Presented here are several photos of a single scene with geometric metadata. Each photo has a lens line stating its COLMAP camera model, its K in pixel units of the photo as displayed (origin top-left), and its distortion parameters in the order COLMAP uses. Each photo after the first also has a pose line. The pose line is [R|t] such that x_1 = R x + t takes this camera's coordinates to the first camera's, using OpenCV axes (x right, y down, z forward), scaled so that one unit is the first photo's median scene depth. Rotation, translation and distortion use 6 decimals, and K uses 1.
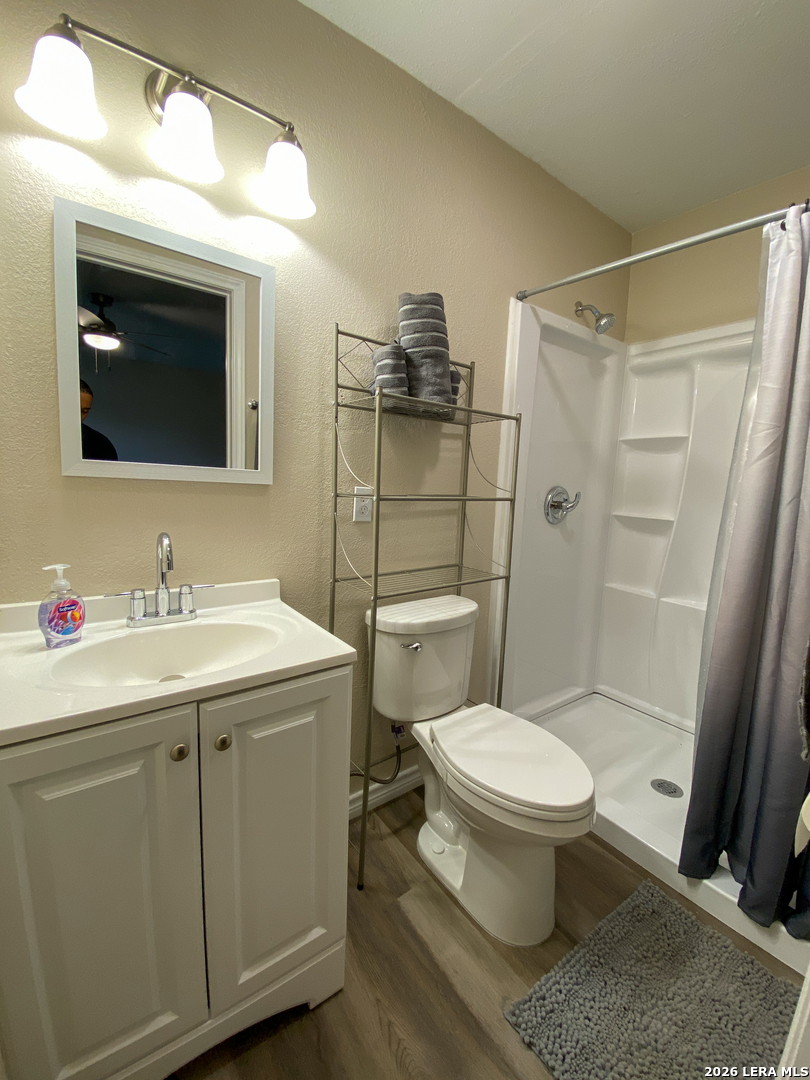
lens RADIAL K [[437.2, 0, 405.0], [0, 437.2, 540.0], [0, 0, 1]] dist [0.020067, -0.019184]
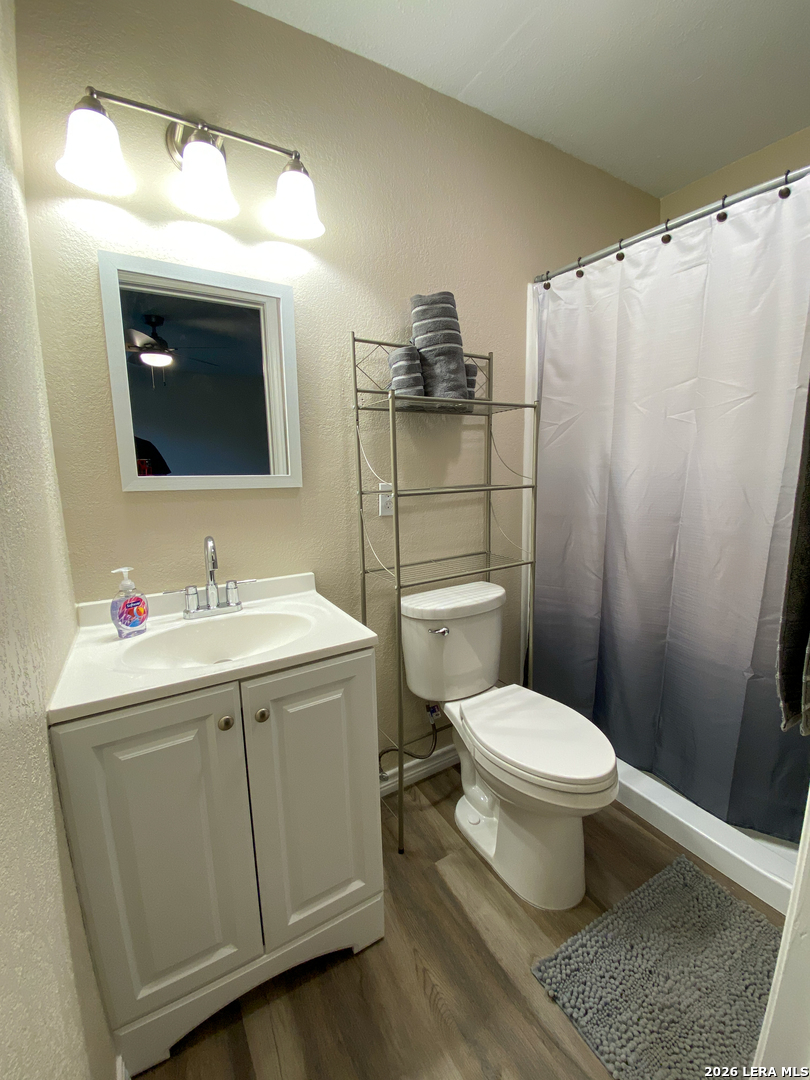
lens RADIAL K [[436.6, 0, 405.0], [0, 436.6, 540.0], [0, 0, 1]] dist [0.025408, -0.022023]
pose [[0.992136, -0.044497, -0.116989, 0.082326], [0.047821, 0.998524, 0.025751, -0.010741], [0.115670, -0.031143, 0.992799, -0.067612]]
